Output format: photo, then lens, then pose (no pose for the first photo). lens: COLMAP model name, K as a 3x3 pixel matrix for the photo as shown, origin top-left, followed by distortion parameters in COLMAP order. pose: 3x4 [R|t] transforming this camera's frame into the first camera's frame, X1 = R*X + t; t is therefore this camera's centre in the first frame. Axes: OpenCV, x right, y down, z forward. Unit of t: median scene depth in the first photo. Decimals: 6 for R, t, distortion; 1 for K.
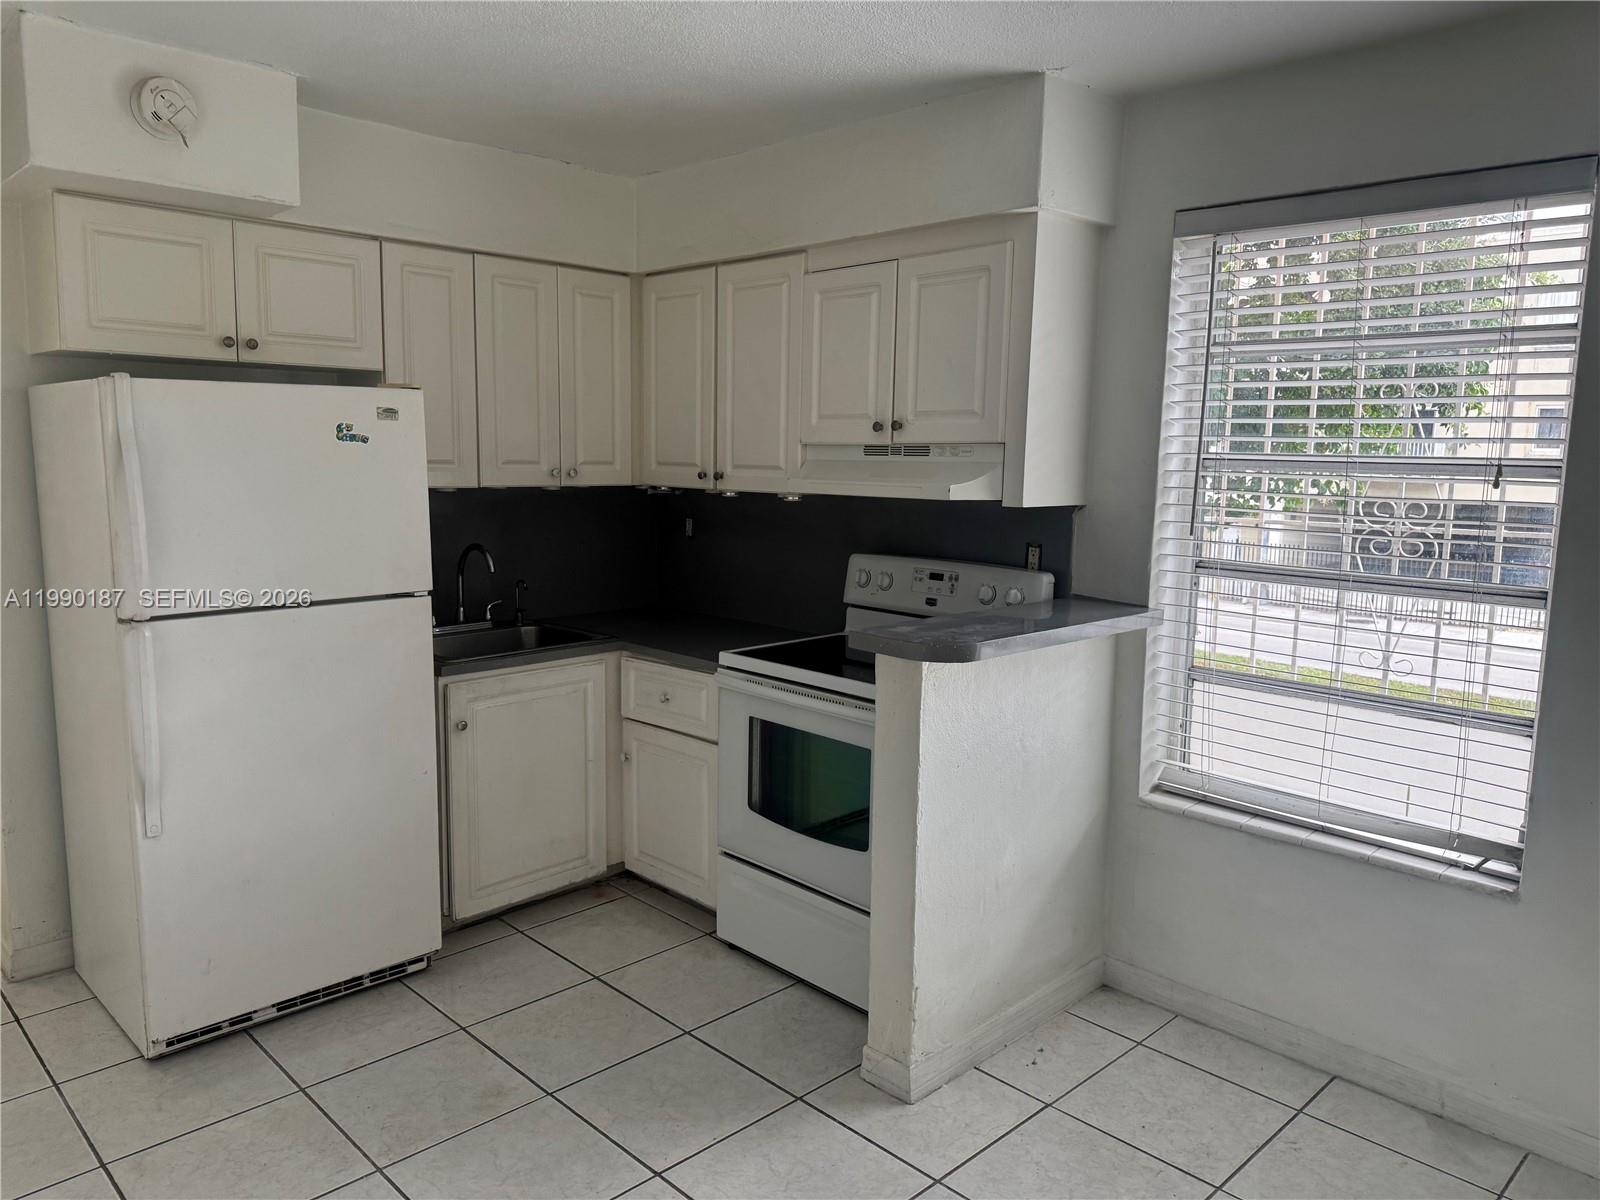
lens RADIAL K [[1135.5, 0, 793.9], [0, 1135.5, 601.5], [0, 0, 1]] dist [0.022461, -0.036933]
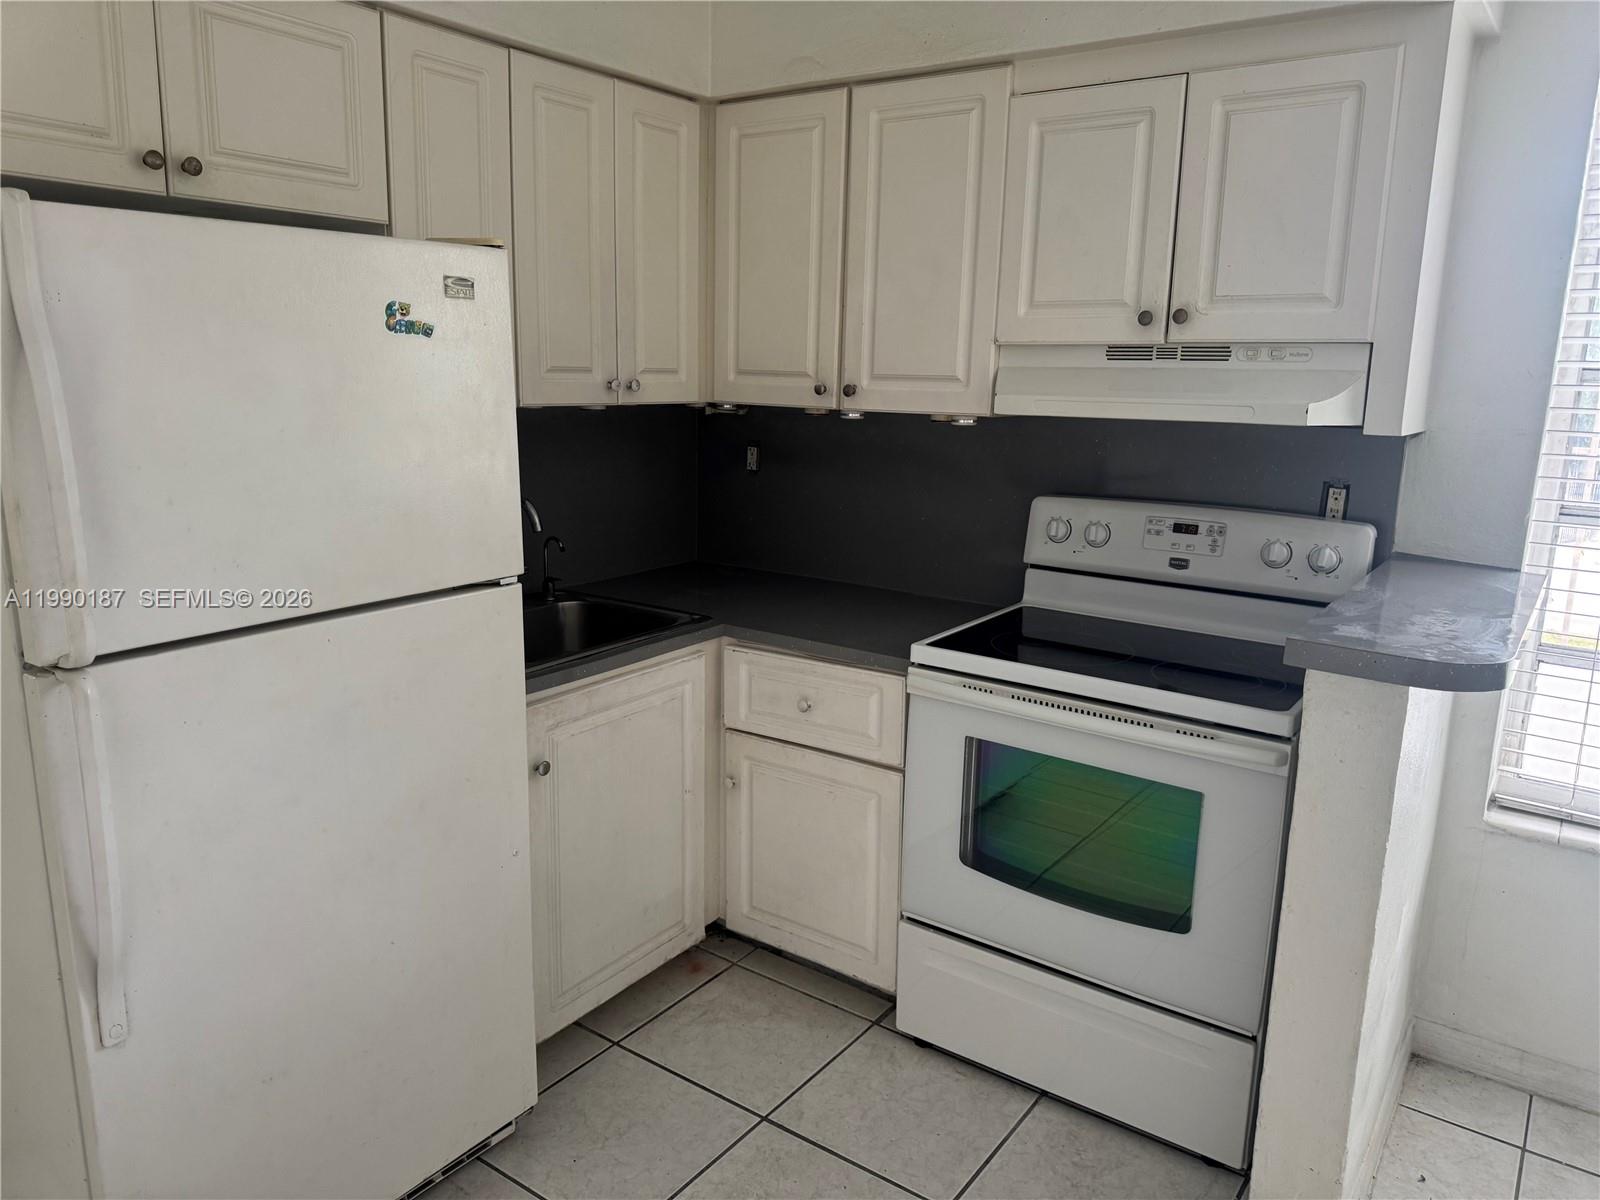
lens RADIAL K [[1135.5, 0, 793.8], [0, 1135.5, 597.0], [0, 0, 1]] dist [0.022461, -0.036933]
pose [[0.984492, -0.031601, 0.172560, -0.257408], [0.018690, 0.996937, 0.075941, -0.039169], [-0.174432, -0.071538, 0.982067, 0.324689]]
